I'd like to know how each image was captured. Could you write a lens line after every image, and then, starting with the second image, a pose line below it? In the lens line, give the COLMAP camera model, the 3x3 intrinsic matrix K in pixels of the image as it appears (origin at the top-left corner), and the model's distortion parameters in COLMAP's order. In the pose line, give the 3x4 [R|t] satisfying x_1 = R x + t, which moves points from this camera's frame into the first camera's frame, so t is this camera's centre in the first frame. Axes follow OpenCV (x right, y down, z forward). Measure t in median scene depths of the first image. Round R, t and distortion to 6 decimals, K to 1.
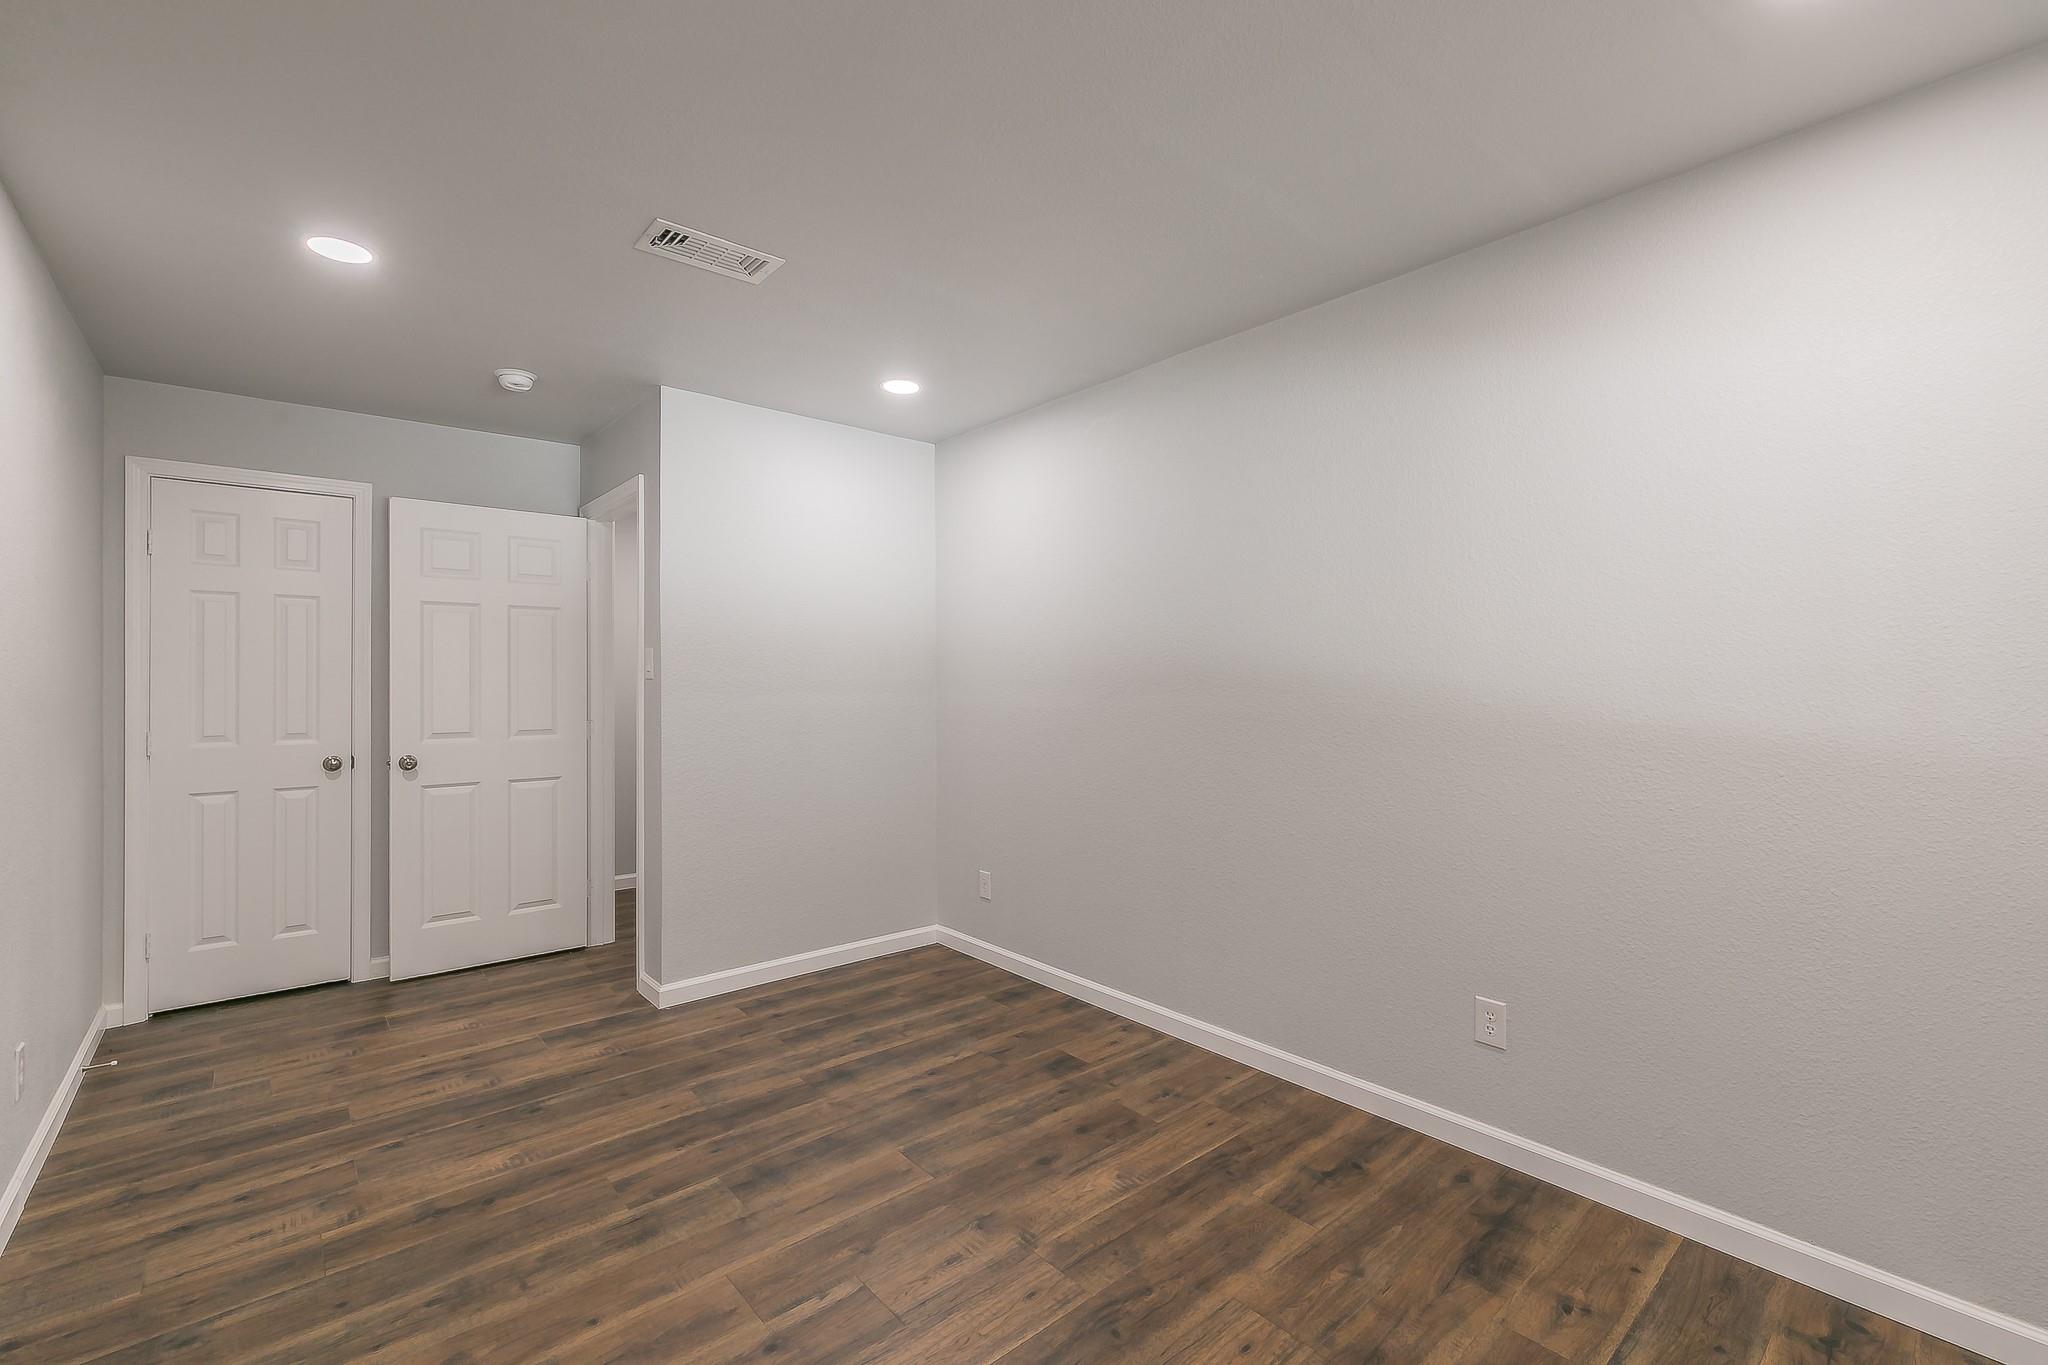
lens RADIAL K [[880.2, 0, 1035.1], [0, 880.2, 680.9], [0, 0, 1]] dist [0.000635, -0.000314]
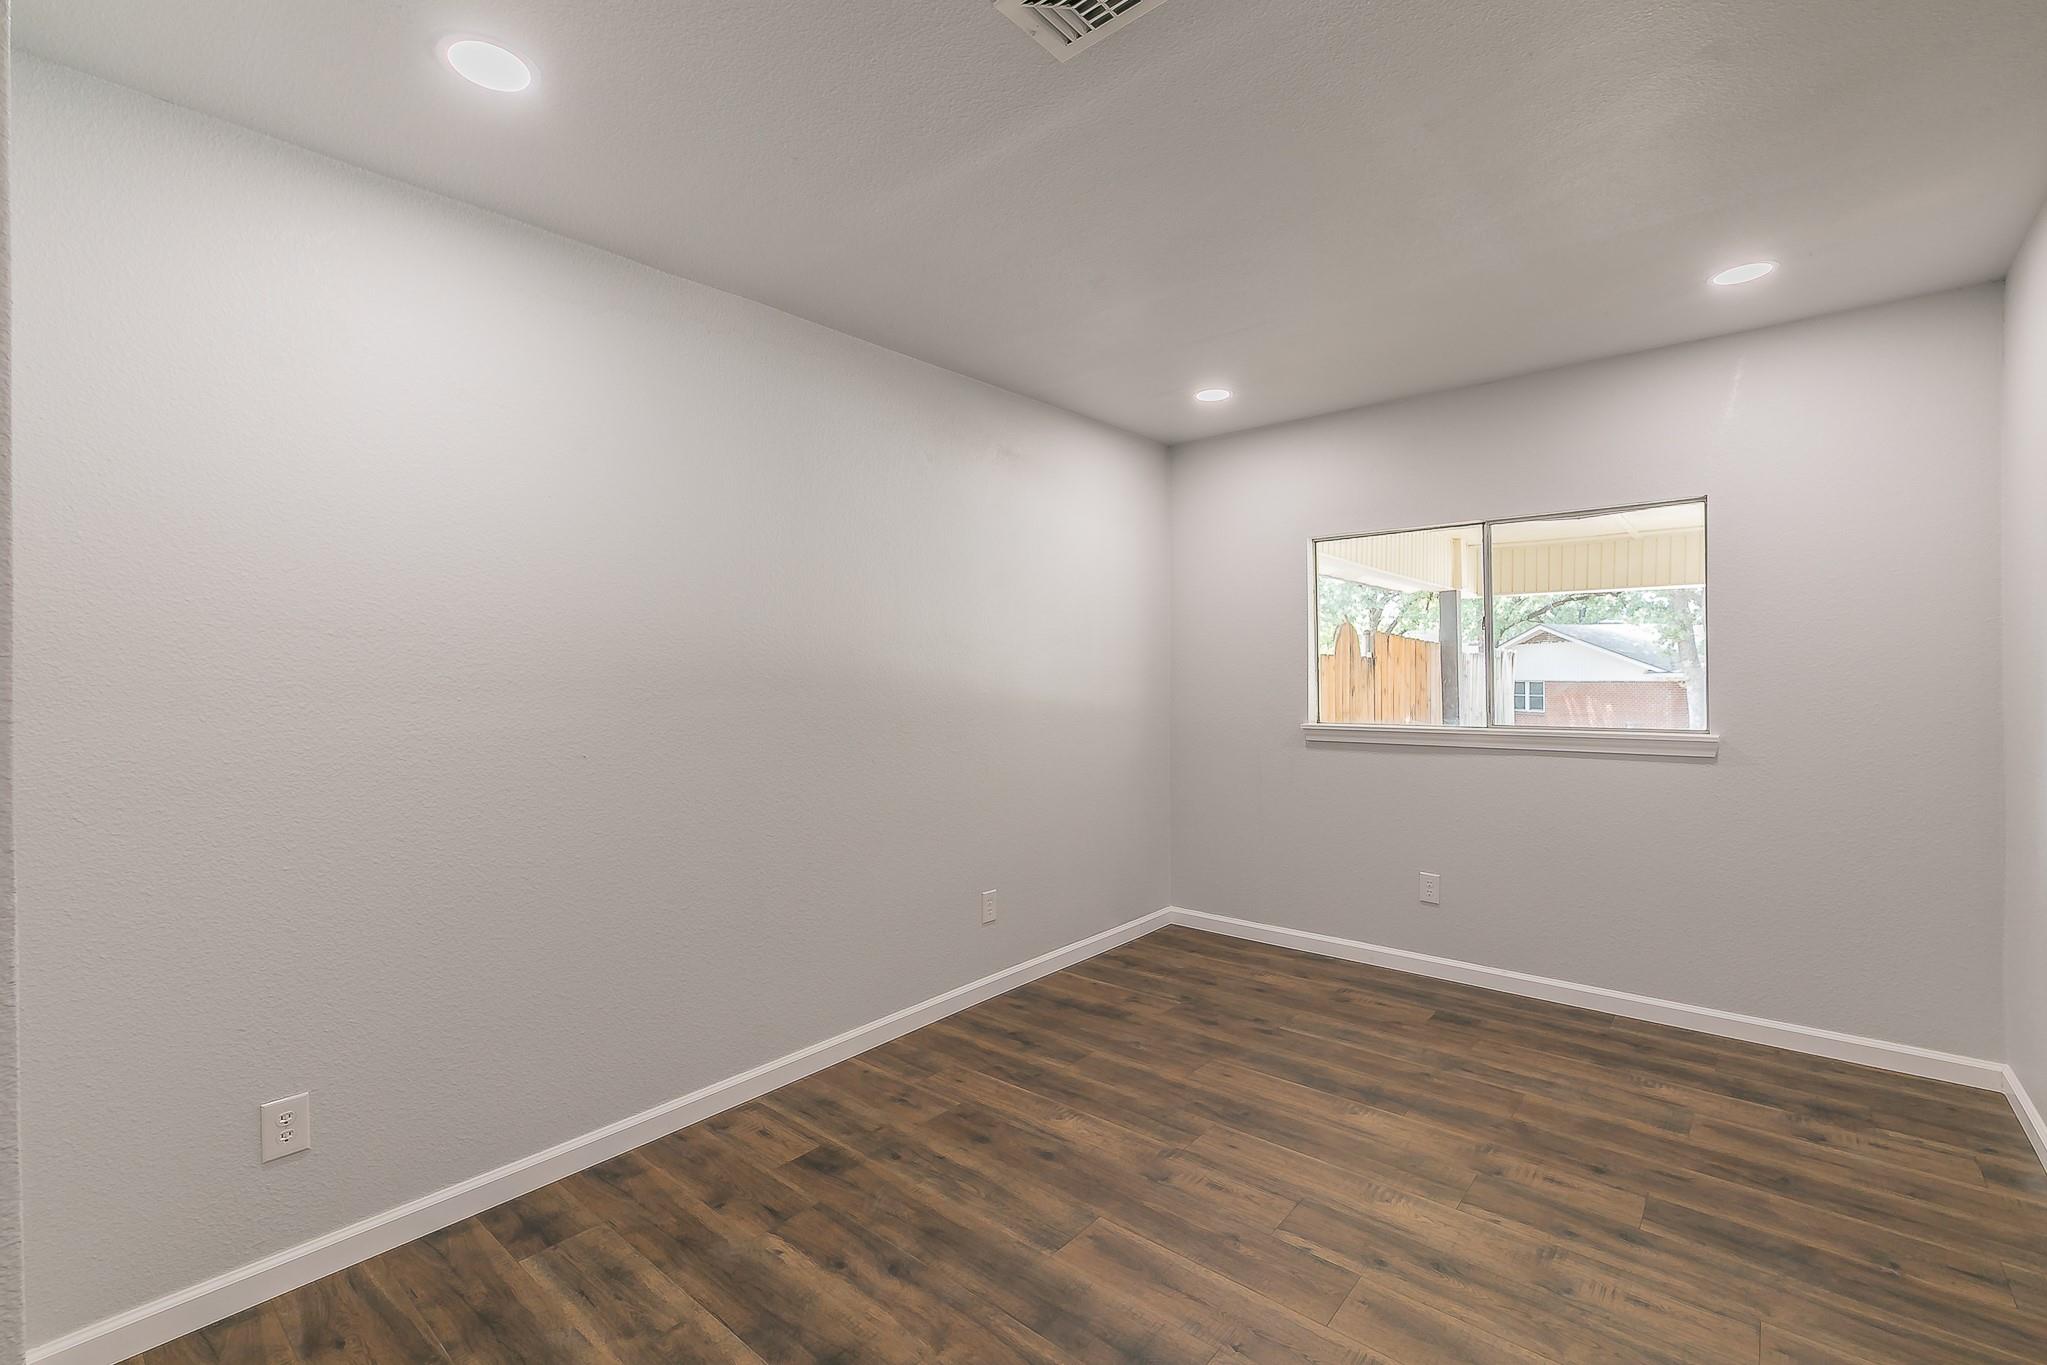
lens RADIAL K [[879.8, 0, 1034.6], [0, 879.8, 680.9], [0, 0, 1]] dist [0.000635, -0.000314]
pose [[-0.142393, -0.007862, 0.989779, -0.952797], [0.013832, 0.999855, 0.009933, -0.005191], [-0.989714, 0.015105, -0.142264, 1.121837]]
